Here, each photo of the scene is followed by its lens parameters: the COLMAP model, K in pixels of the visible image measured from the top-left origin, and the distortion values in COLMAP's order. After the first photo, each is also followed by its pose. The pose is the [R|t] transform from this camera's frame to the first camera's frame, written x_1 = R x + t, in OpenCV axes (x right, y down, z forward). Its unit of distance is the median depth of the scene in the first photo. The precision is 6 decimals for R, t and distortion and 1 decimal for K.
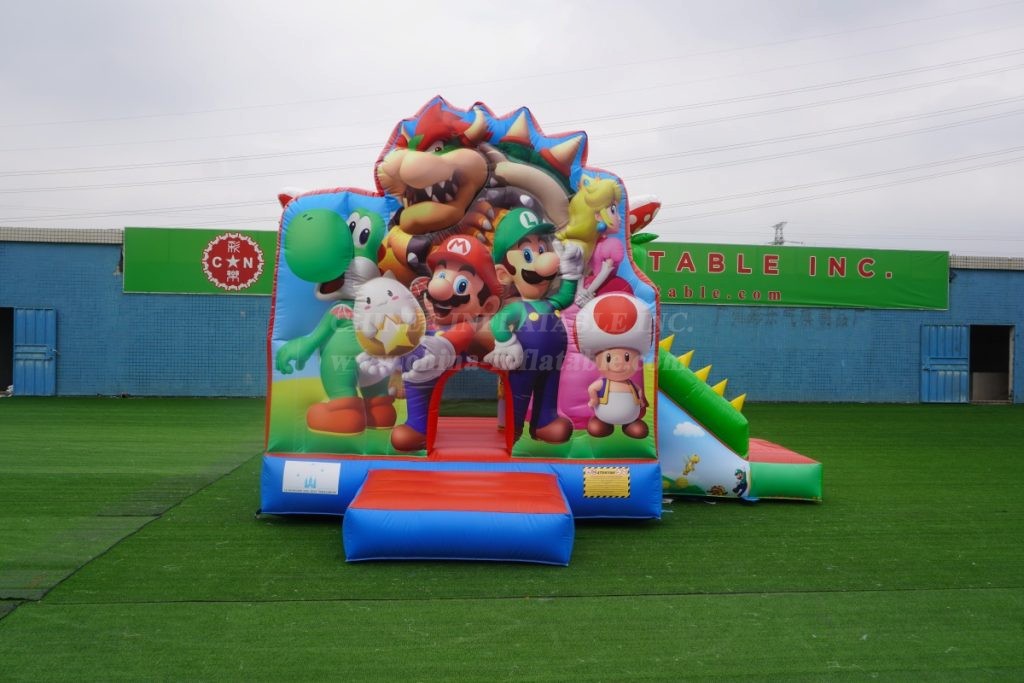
lens RADIAL K [[791.4, 0, 508.7], [0, 791.4, 345.2], [0, 0, 1]] dist [-0.029074, 0.011531]
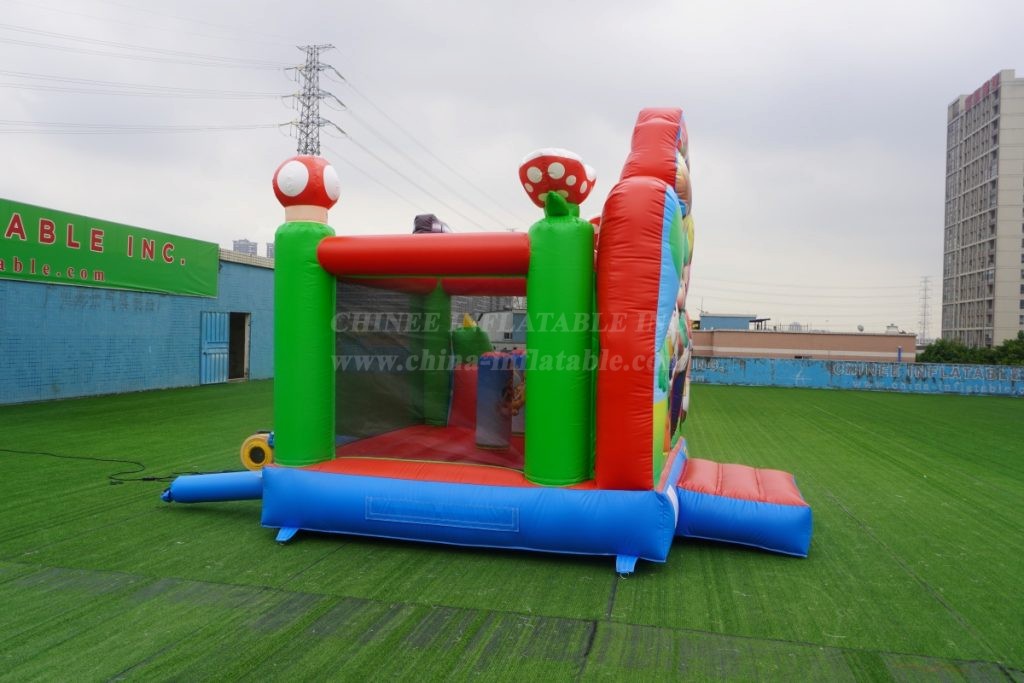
lens RADIAL K [[791.4, 0, 512.0], [0, 791.4, 344.9], [0, 0, 1]] dist [-0.029074, 0.011531]
pose [[0.301832, -0.023065, 0.953082, -0.361180], [-0.004767, 0.999658, 0.025702, -0.009996], [-0.953349, -0.012301, 0.301619, 0.287707]]
